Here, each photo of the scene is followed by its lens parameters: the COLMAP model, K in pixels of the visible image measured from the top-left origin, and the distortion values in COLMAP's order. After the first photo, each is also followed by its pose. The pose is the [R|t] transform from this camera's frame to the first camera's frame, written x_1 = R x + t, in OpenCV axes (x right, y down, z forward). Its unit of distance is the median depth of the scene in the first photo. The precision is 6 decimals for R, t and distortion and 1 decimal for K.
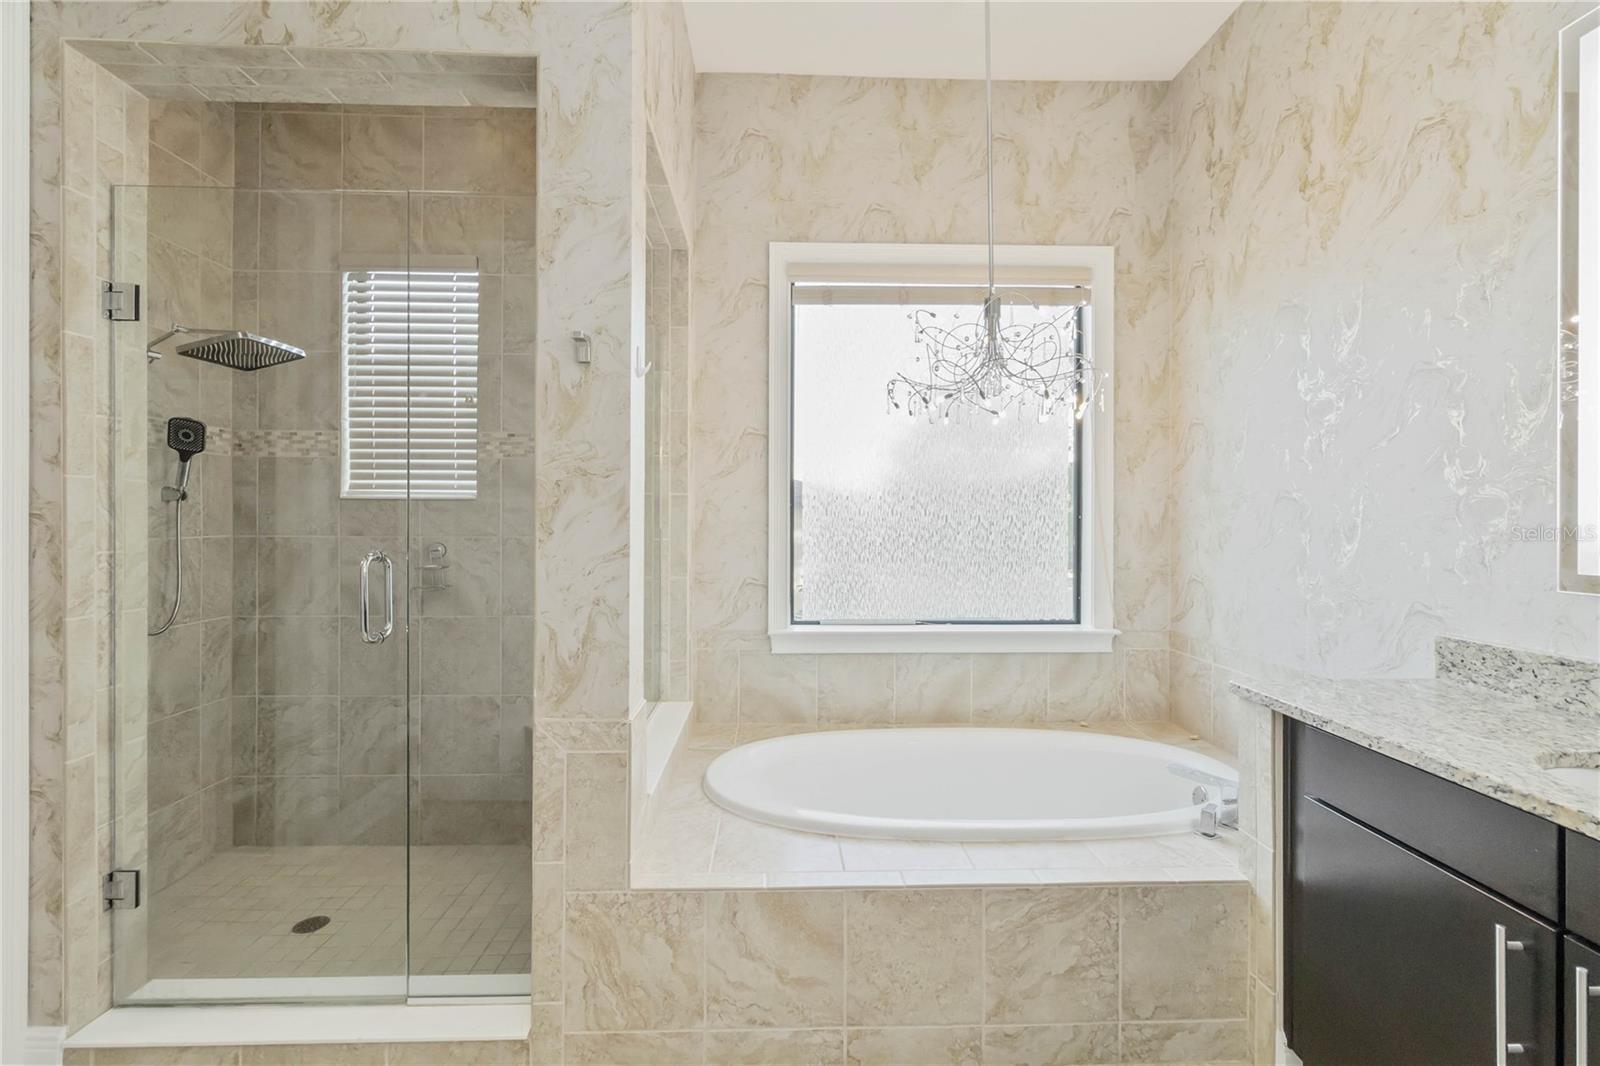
lens RADIAL K [[745.7, 0, 805.5], [0, 745.7, 516.2], [0, 0, 1]] dist [0.000390, 0.000434]
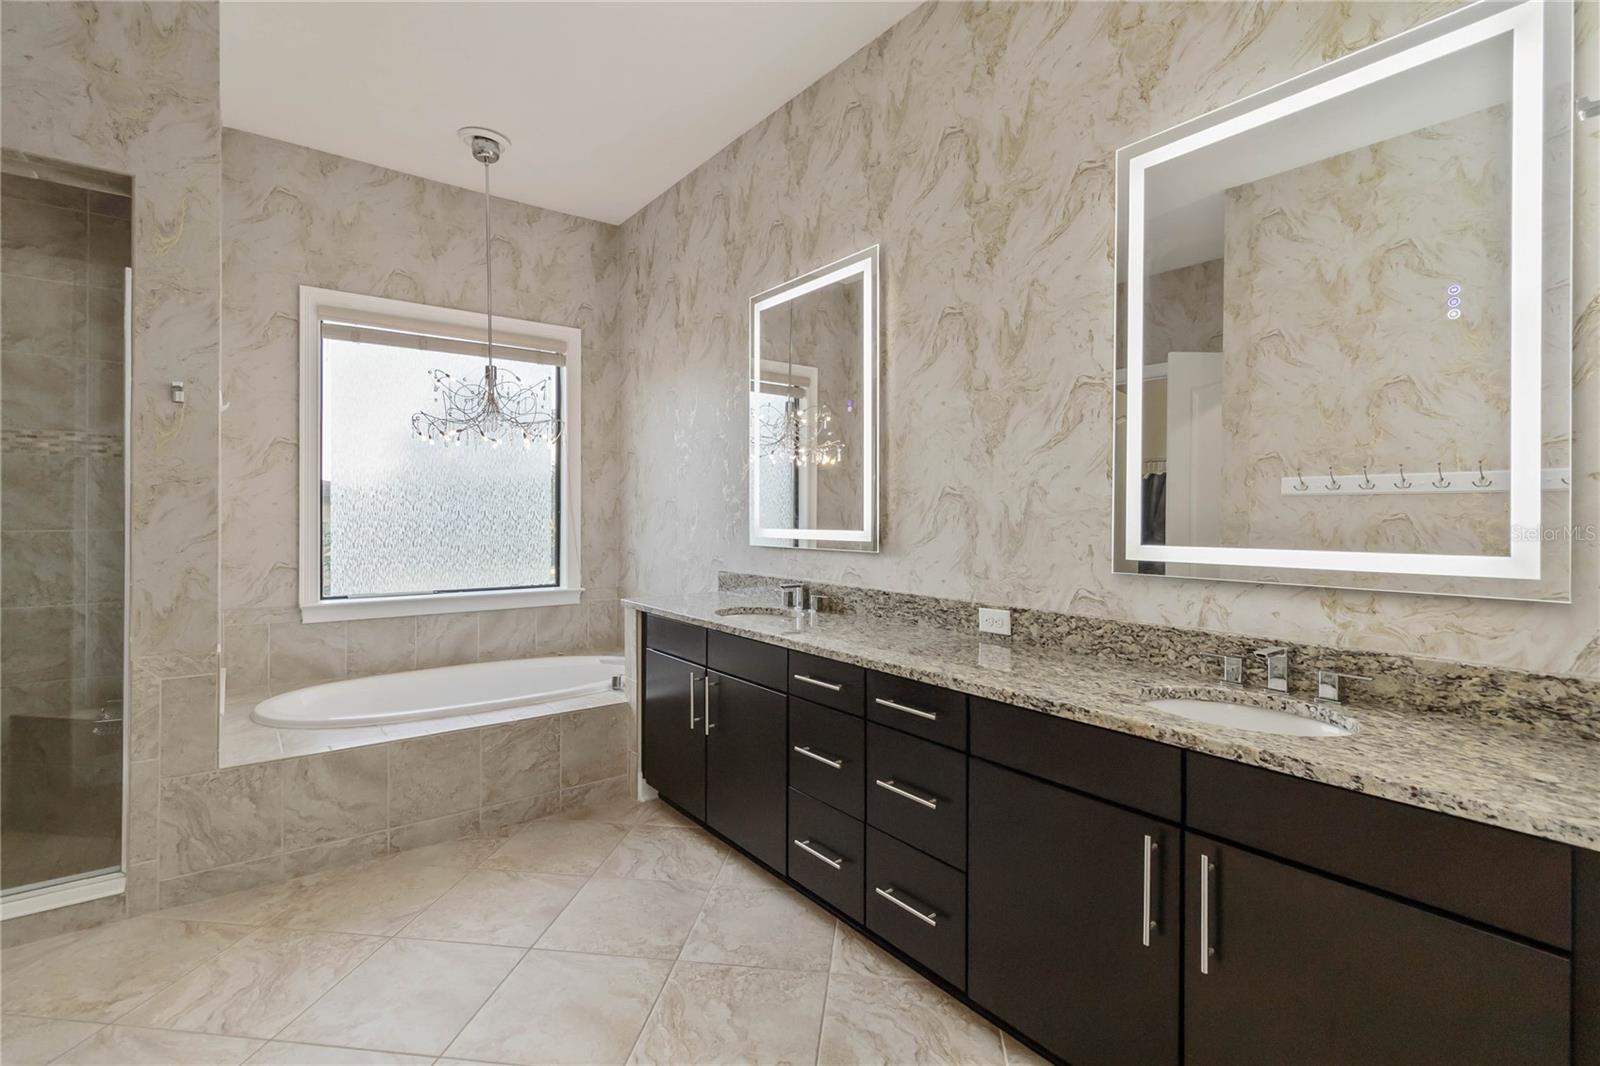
lens RADIAL K [[745.7, 0, 805.5], [0, 745.7, 516.2], [0, 0, 1]] dist [0.000390, 0.000434]
pose [[0.814974, -0.001845, 0.579495, -0.094209], [-0.001708, 0.999983, 0.005585, 0.000285], [-0.579495, -0.005541, 0.814957, -0.537969]]
